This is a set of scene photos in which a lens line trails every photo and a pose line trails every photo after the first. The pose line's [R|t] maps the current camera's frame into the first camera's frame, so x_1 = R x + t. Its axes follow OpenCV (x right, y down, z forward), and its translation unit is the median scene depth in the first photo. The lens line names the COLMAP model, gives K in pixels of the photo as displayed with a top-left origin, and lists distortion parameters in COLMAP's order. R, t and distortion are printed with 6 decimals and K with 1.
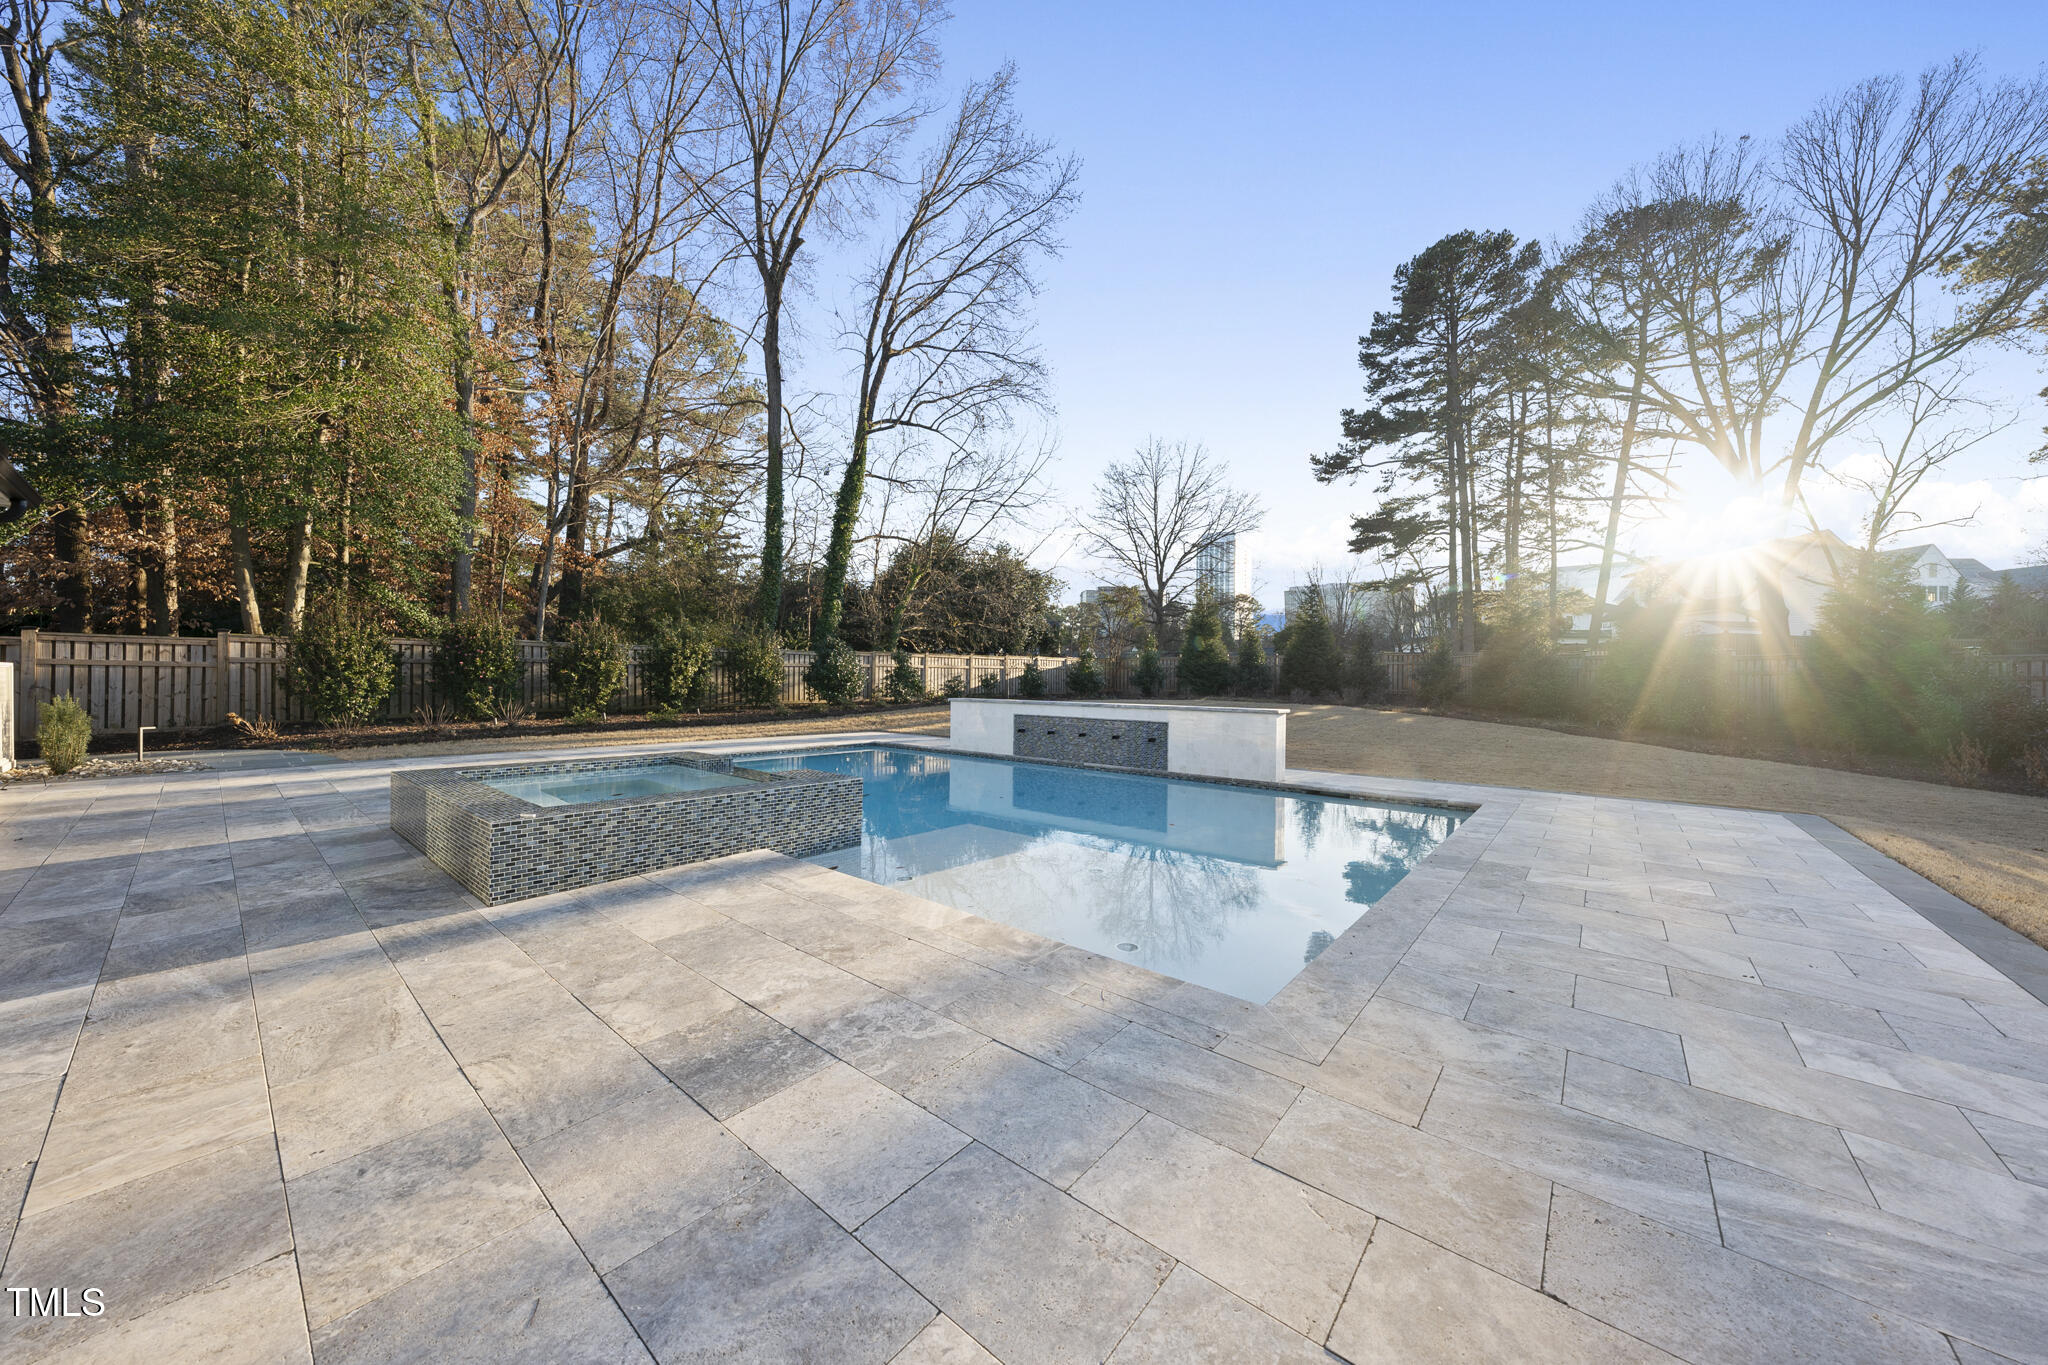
lens RADIAL K [[688.2, 0, 1023.8], [0, 688.2, 676.8], [0, 0, 1]] dist [-0.002624, -0.000200]
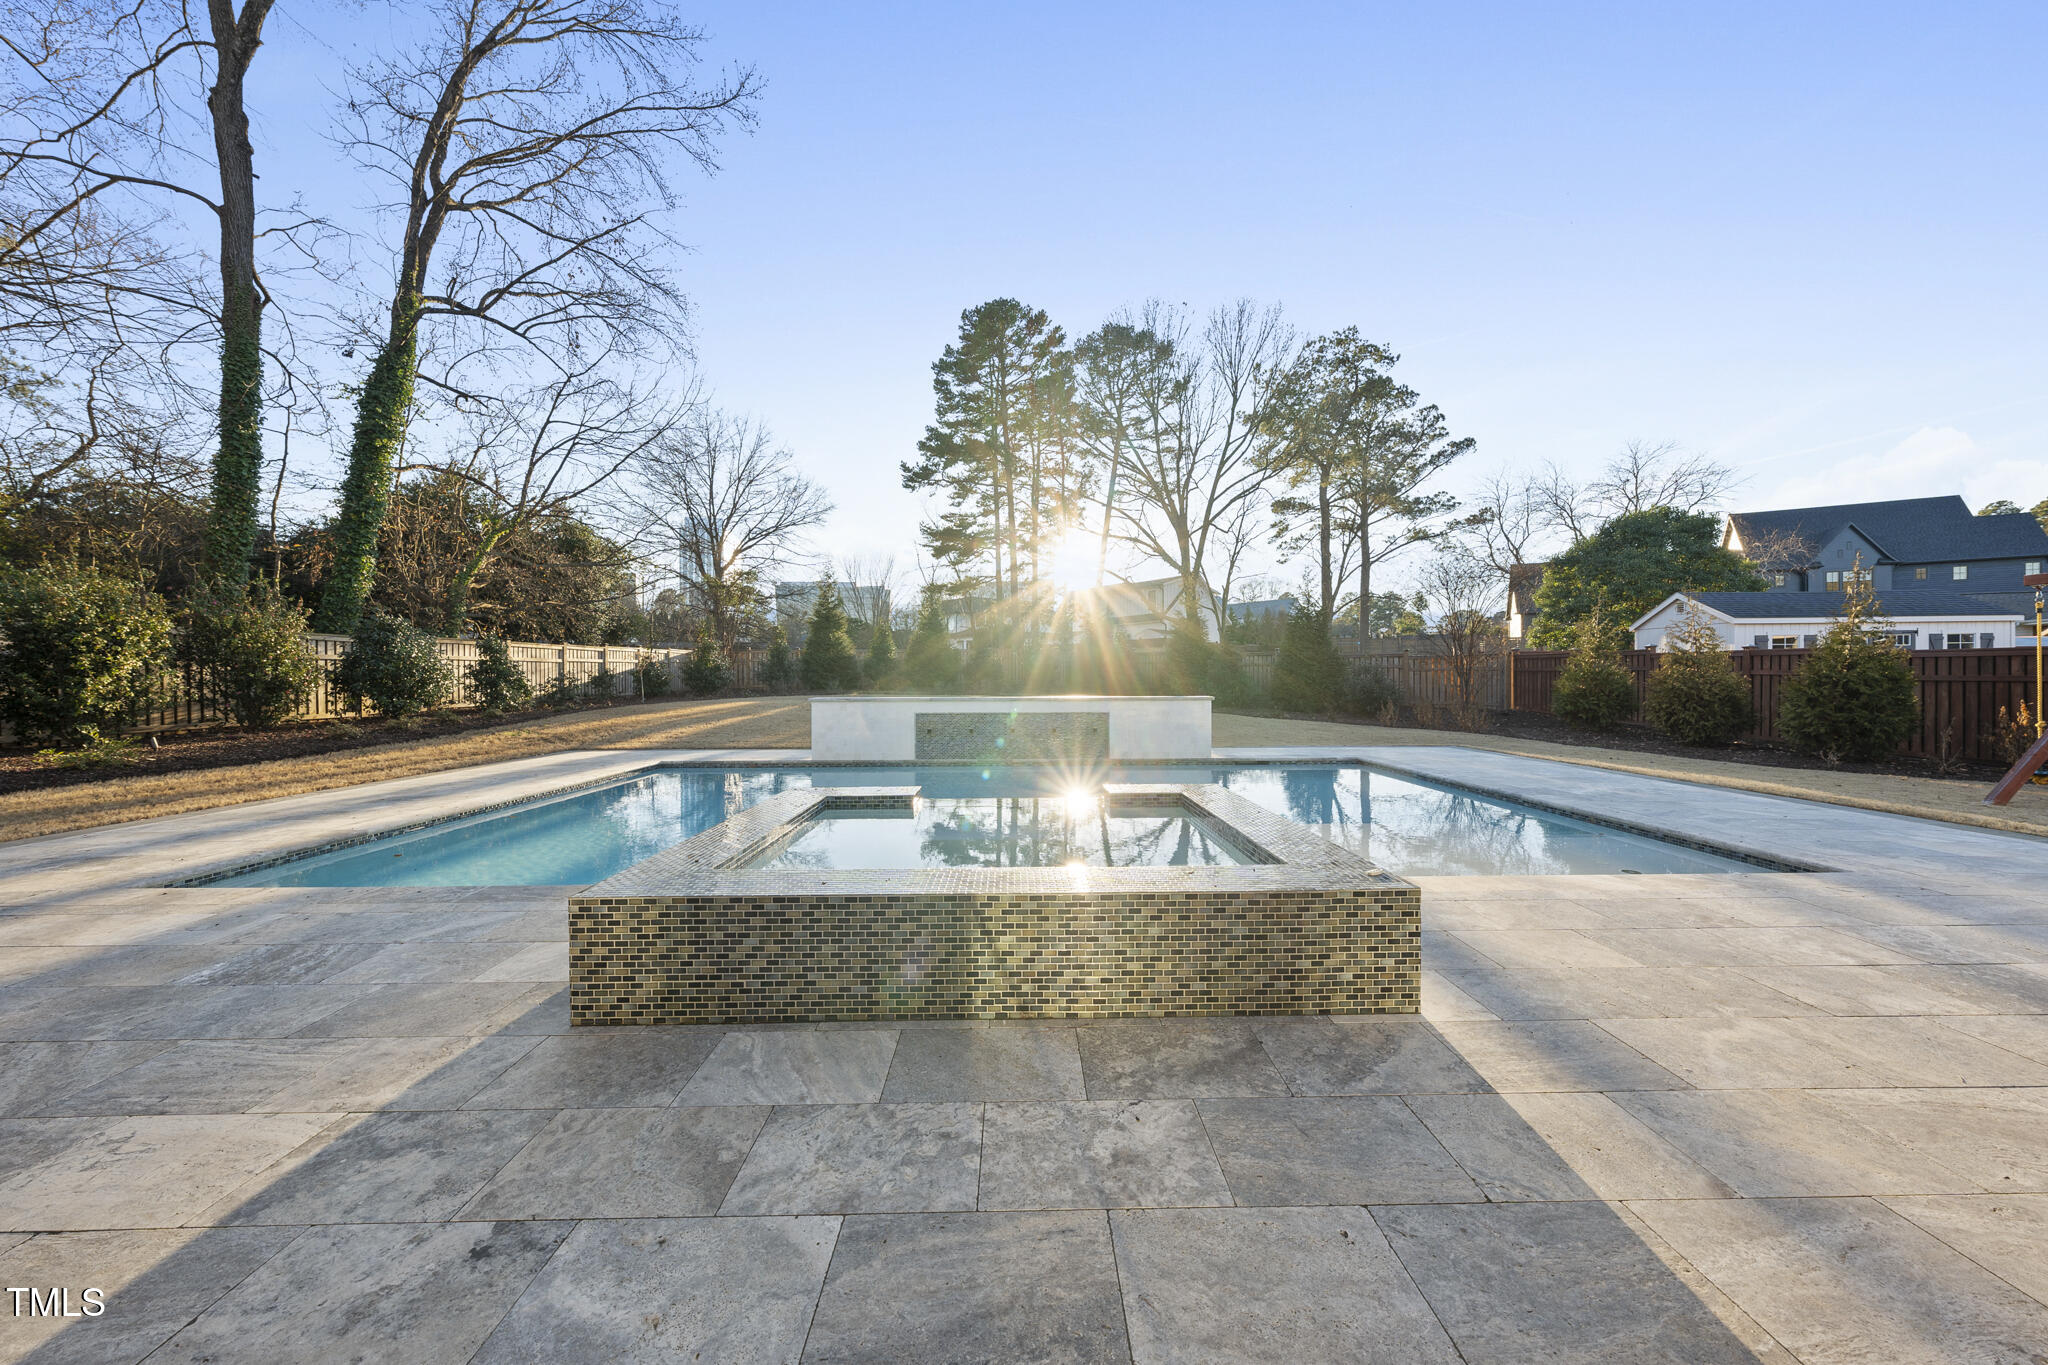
lens RADIAL K [[688.2, 0, 1022.6], [0, 688.2, 678.6], [0, 0, 1]] dist [-0.002624, -0.000200]
pose [[0.760034, -0.015258, 0.649704, -0.183064], [0.008135, 0.999869, 0.013965, -0.000311], [-0.649832, -0.005329, 0.760059, 0.090676]]
